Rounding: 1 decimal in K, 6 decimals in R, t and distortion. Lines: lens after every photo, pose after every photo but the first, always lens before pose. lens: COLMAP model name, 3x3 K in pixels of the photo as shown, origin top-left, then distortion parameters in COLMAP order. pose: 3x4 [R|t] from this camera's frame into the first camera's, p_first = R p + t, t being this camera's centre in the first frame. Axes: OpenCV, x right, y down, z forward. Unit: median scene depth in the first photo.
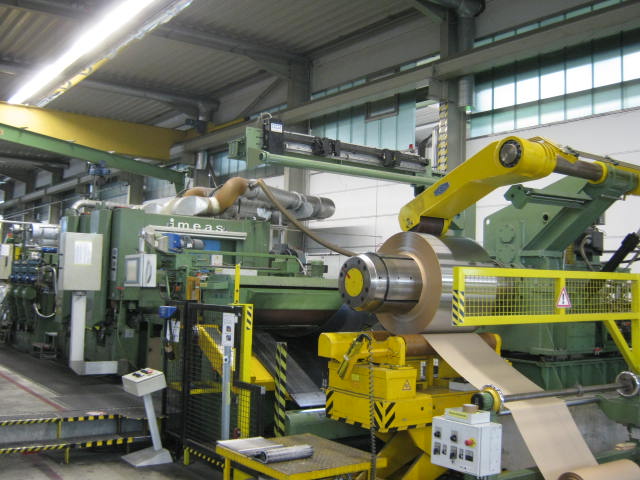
lens RADIAL K [[709.3, 0, 320.0], [0, 709.3, 240.0], [0, 0, 1]] dist [-0.106480, 0.068878]
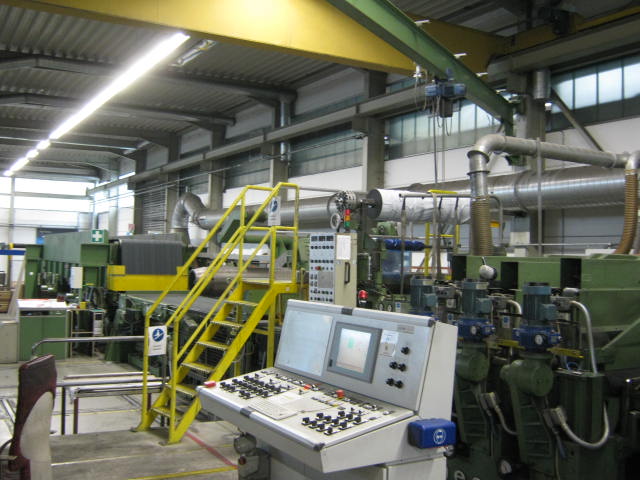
lens RADIAL K [[709.3, 0, 320.0], [0, 709.3, 240.0], [0, 0, 1]] dist [-0.106480, 0.068878]
pose [[0.993929, -0.011864, -0.109379, -0.352937], [0.015753, 0.999272, 0.034760, -0.005165], [0.108887, -0.036272, 0.993392, 0.464761]]
